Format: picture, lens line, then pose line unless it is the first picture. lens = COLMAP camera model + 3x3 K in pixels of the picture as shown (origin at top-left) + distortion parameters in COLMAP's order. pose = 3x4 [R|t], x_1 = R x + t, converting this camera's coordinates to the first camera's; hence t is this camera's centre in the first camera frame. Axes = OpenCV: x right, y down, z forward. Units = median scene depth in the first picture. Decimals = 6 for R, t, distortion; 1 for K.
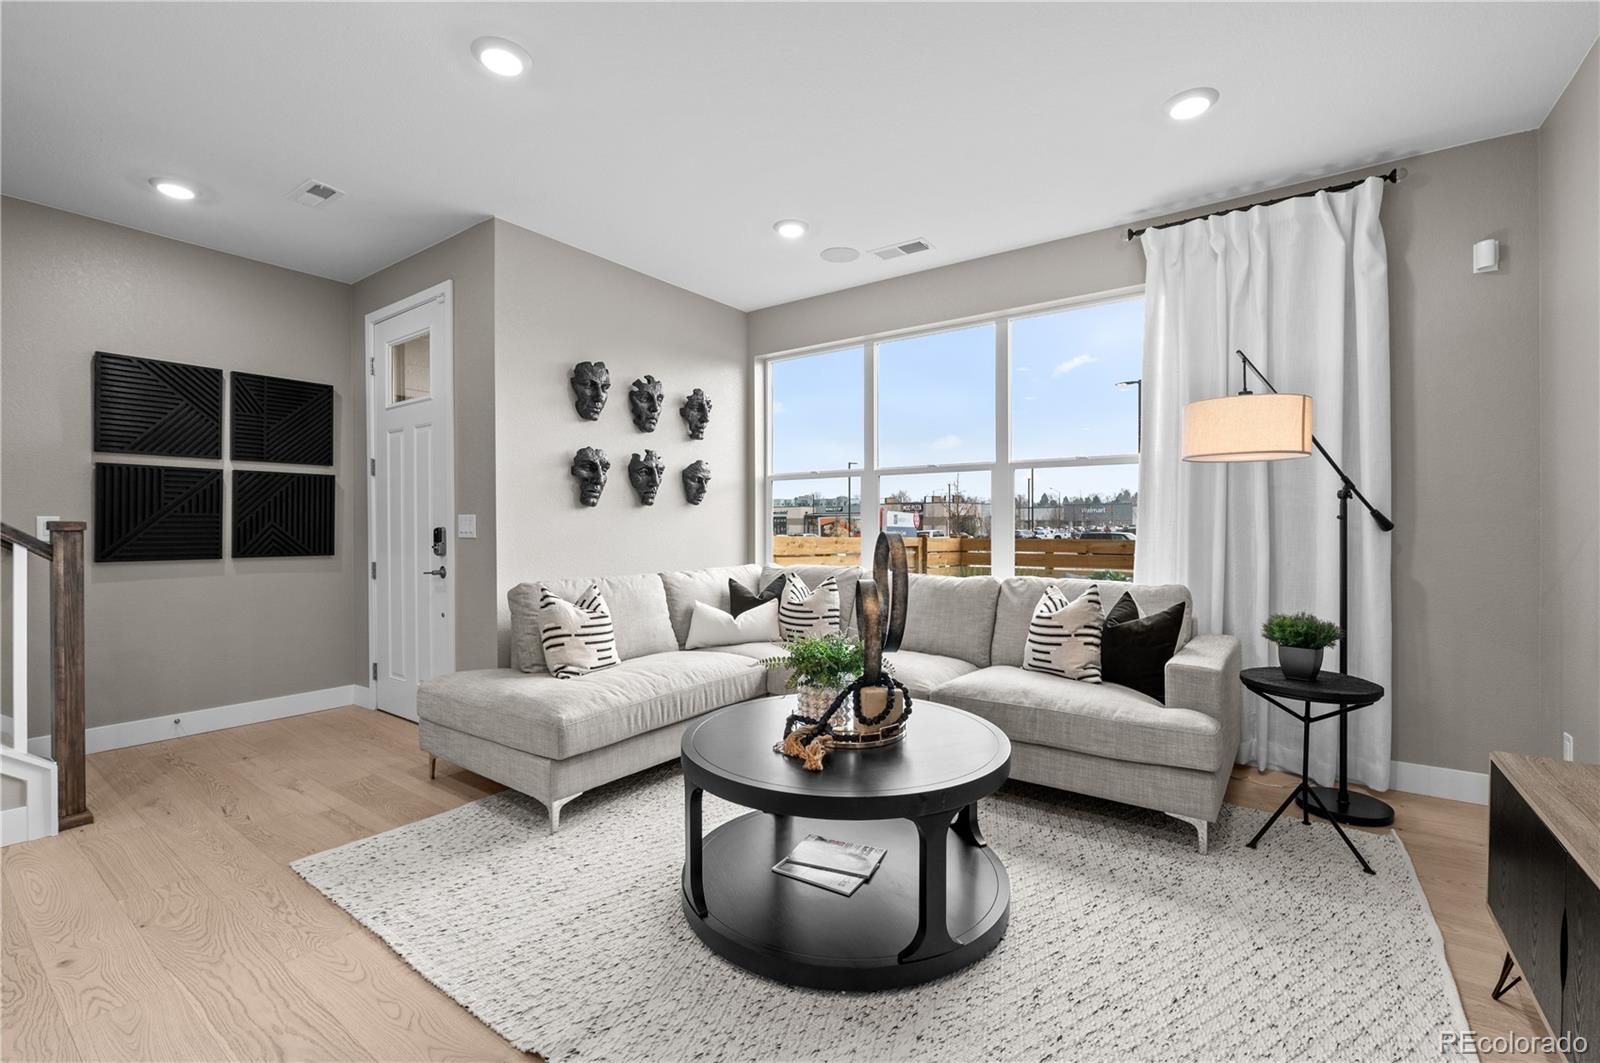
lens RADIAL K [[660.5, 0, 793.7], [0, 660.5, 526.3], [0, 0, 1]] dist [-0.000664, -0.000567]
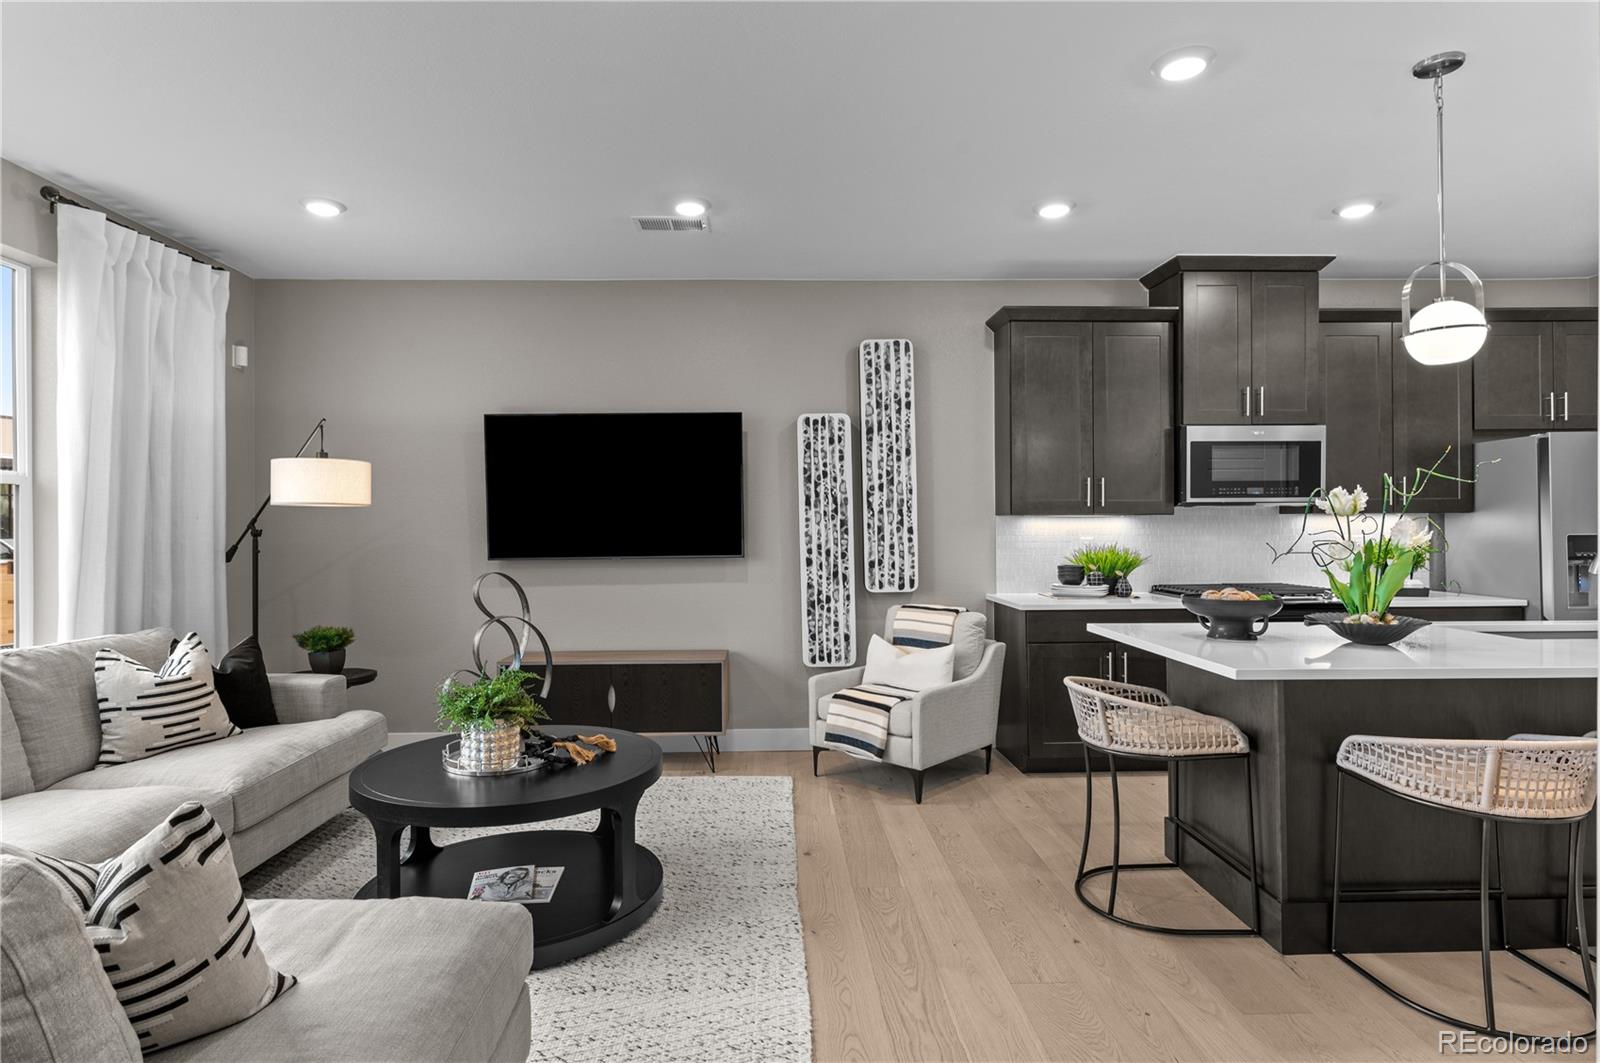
lens RADIAL K [[858.5, 0, 770.4], [0, 858.5, 523.9], [0, 0, 1]] dist [0.004137, 0.004150]
pose [[-0.595730, 0.004920, 0.803170, -0.923880], [0.010680, 0.999941, 0.001796, -0.050325], [-0.803114, 0.009648, -0.595747, 1.034010]]
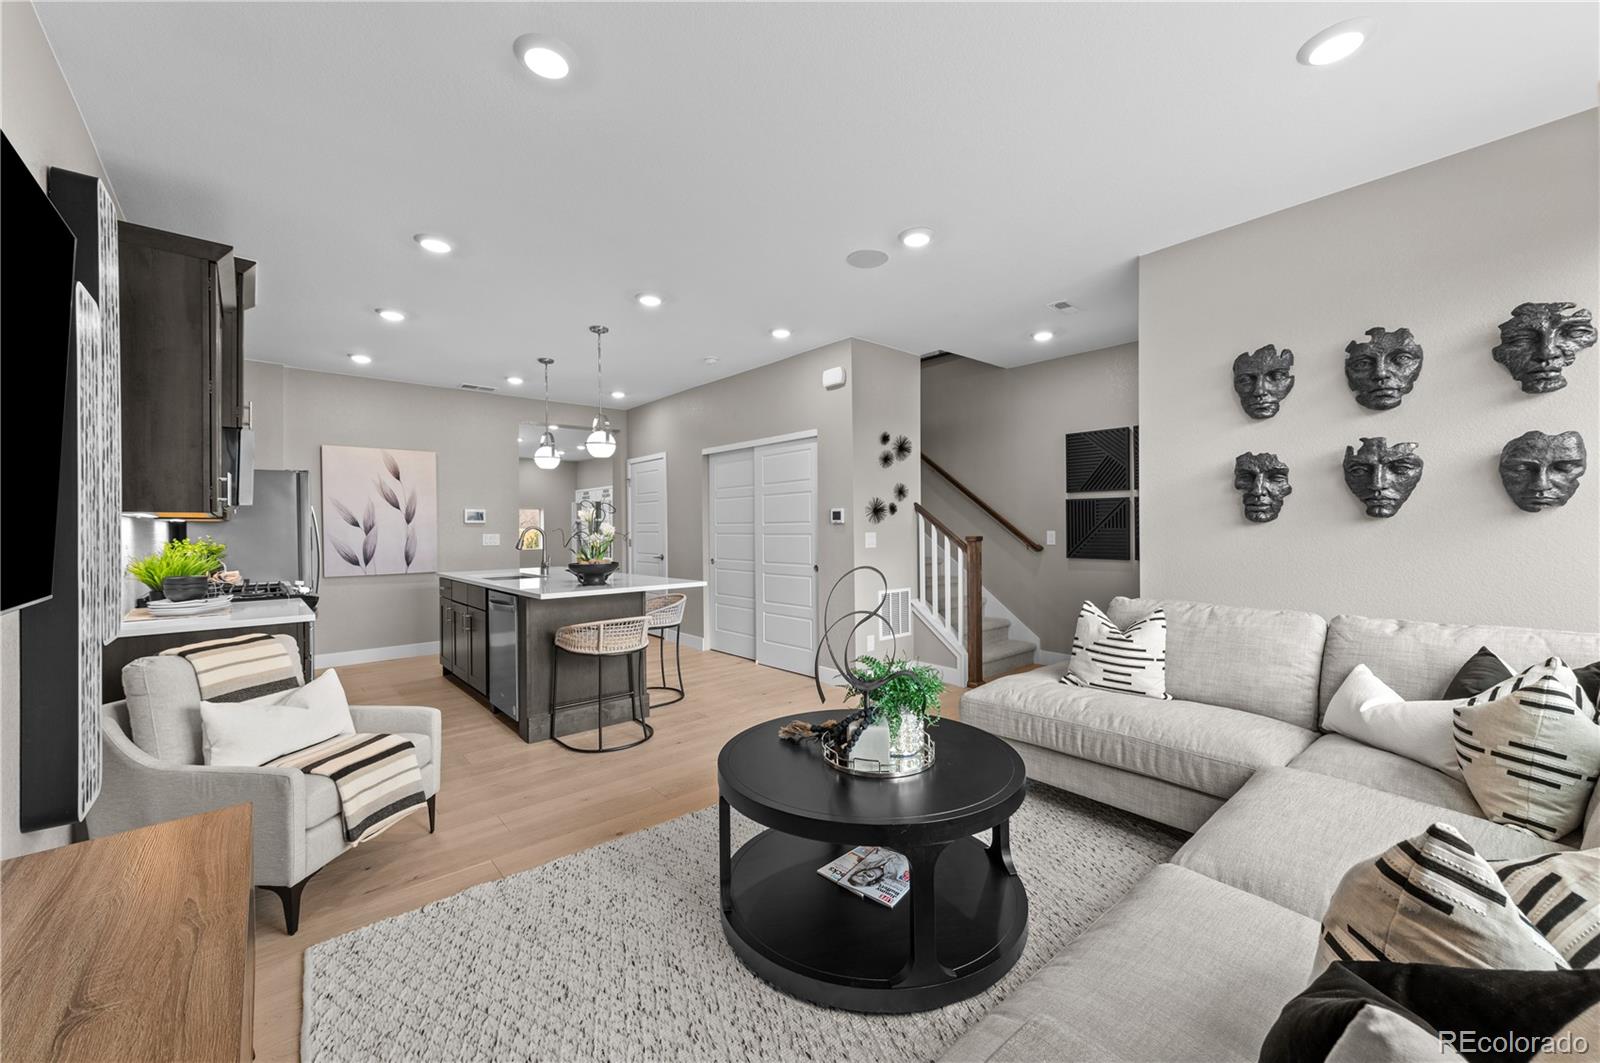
lens RADIAL K [[625.3, 0, 820.8], [0, 625.3, 527.6], [0, 0, 1]] dist [0.005731, -0.002725]
pose [[-0.211776, 0.002976, -0.977314, 0.734973], [0.005875, 0.999981, 0.001772, -0.034712], [0.977301, -0.005366, -0.211789, 0.784367]]
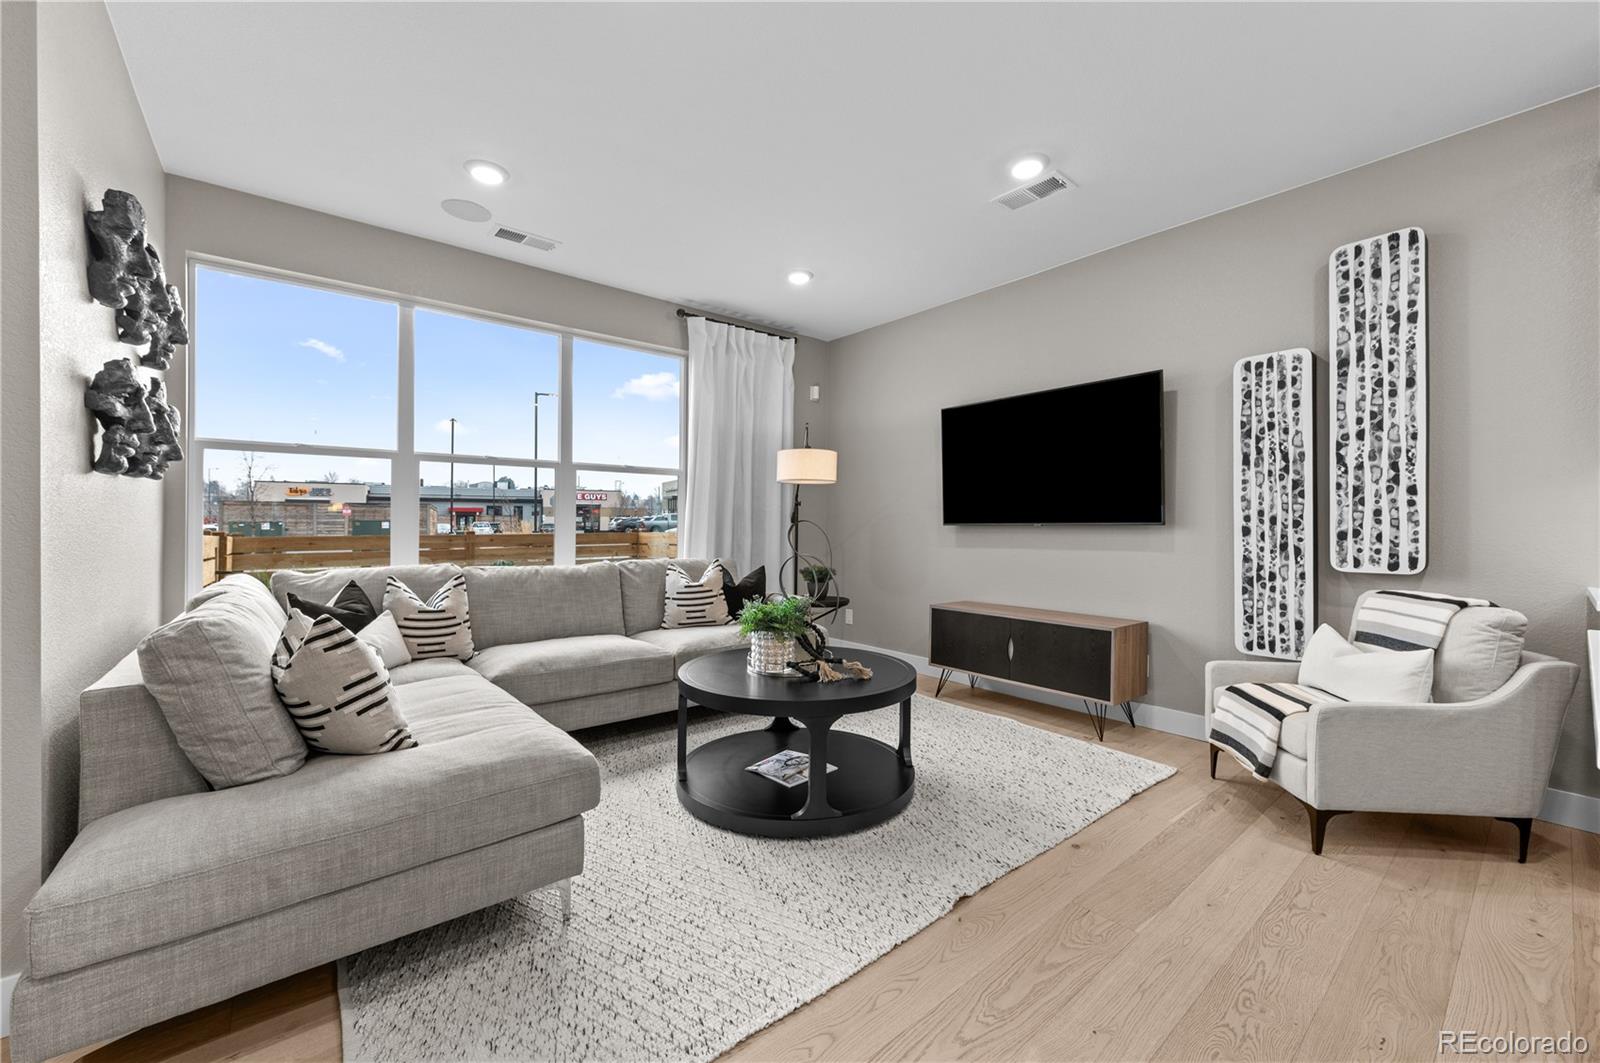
lens RADIAL K [[625.3, 0, 807.8], [0, 625.3, 534.6], [0, 0, 1]] dist [0.005731, -0.002725]
pose [[0.246200, -0.016191, 0.969084, -0.818921], [0.002180, 0.999867, 0.016152, 0.012186], [-0.969217, -0.001864, 0.246202, 0.450675]]
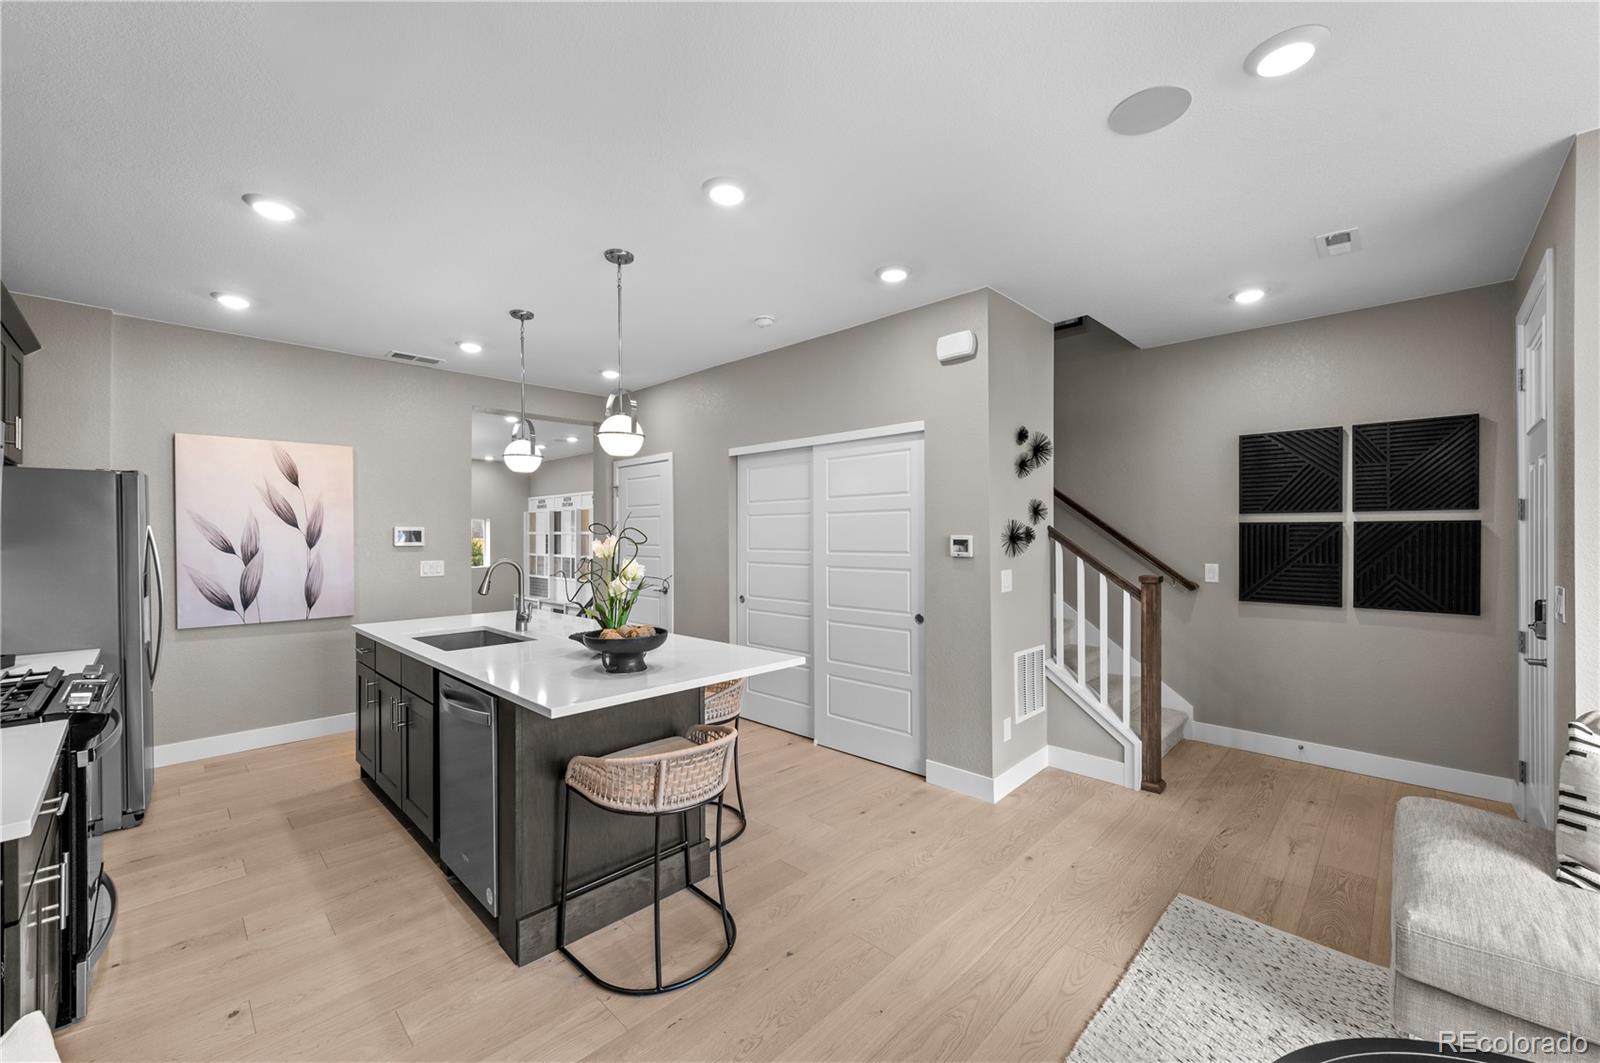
lens RADIAL K [[625.3, 0, 809.5], [0, 625.3, 533.3], [0, 0, 1]] dist [0.005731, -0.002725]
pose [[-0.138463, 0.000369, -0.990368, 0.295133], [0.000016, 1.000000, 0.000370, -0.084923], [0.990368, 0.000035, -0.138463, 0.374862]]
